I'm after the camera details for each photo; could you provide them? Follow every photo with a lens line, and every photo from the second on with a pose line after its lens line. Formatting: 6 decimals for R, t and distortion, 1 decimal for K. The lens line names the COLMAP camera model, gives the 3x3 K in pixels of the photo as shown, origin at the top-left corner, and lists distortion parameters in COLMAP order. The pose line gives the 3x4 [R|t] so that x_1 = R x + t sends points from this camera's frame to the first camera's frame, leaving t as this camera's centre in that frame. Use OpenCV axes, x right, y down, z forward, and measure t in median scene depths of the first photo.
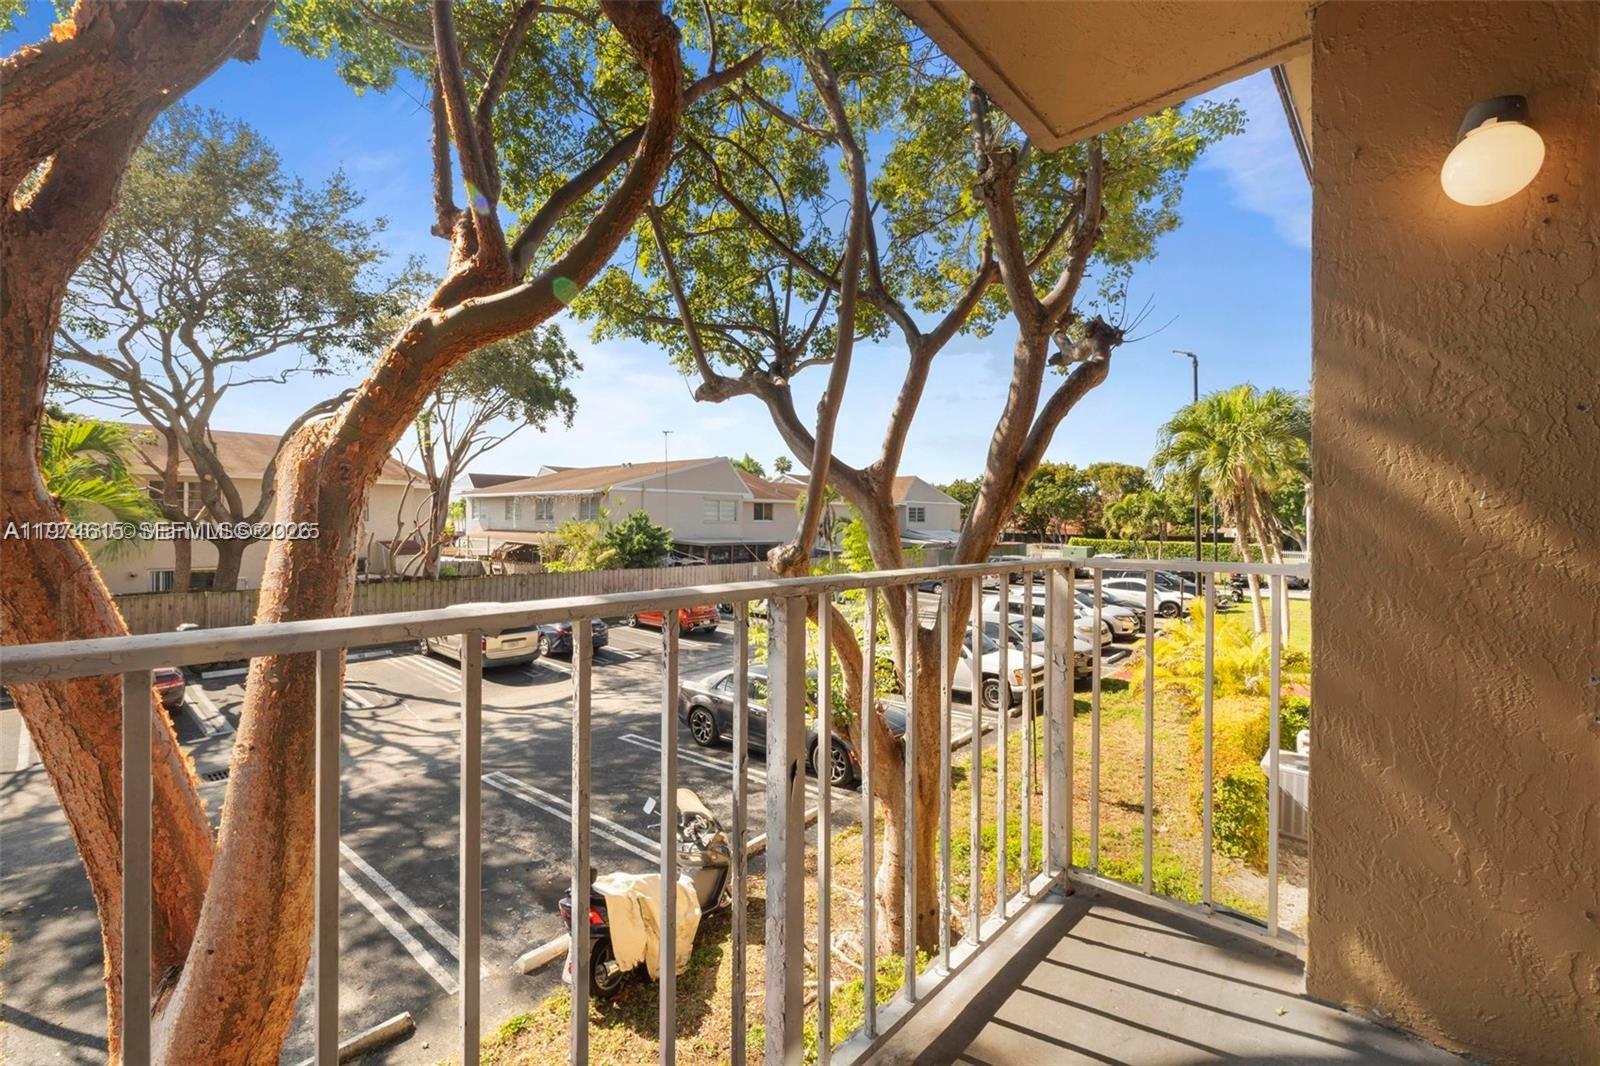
lens RADIAL K [[687.8, 0, 803.8], [0, 687.8, 532.0], [0, 0, 1]] dist [0.000610, 0.000144]
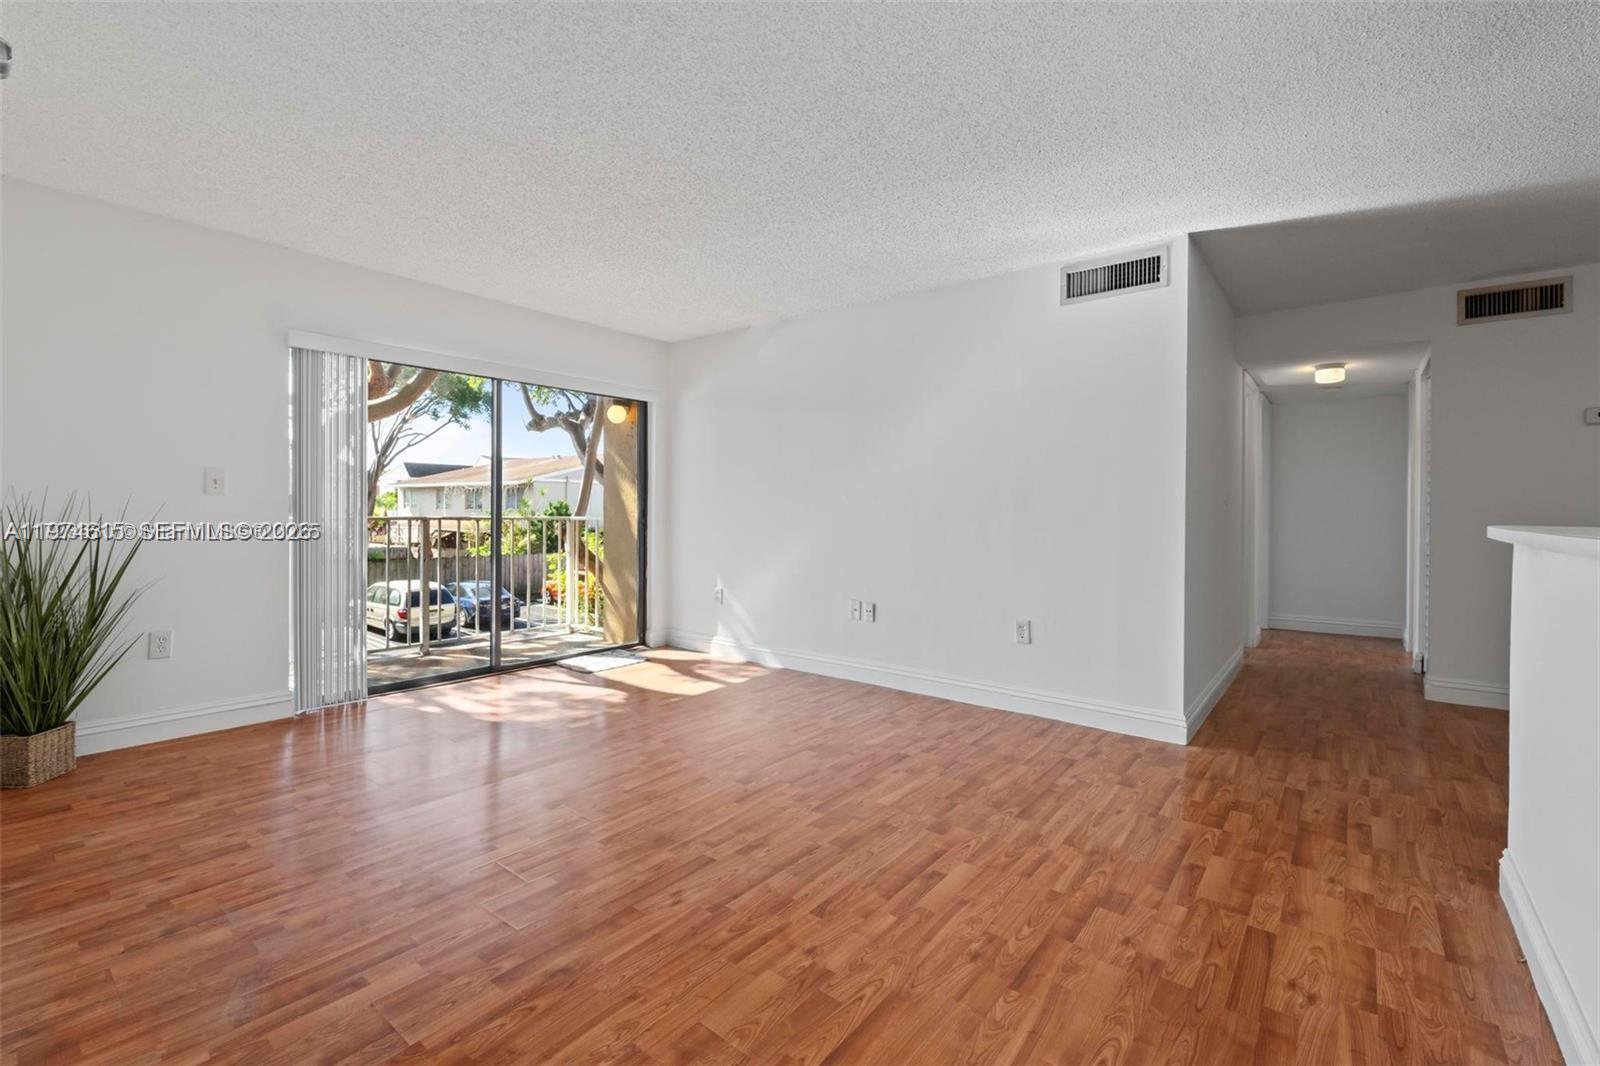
lens RADIAL K [[687.8, 0, 808.7], [0, 687.8, 523.1], [0, 0, 1]] dist [0.000610, 0.000144]
pose [[0.997331, -0.004764, 0.072861, 0.088698], [0.004472, 0.999981, 0.004169, 0.003097], [-0.072879, -0.003832, 0.997333, -0.143470]]
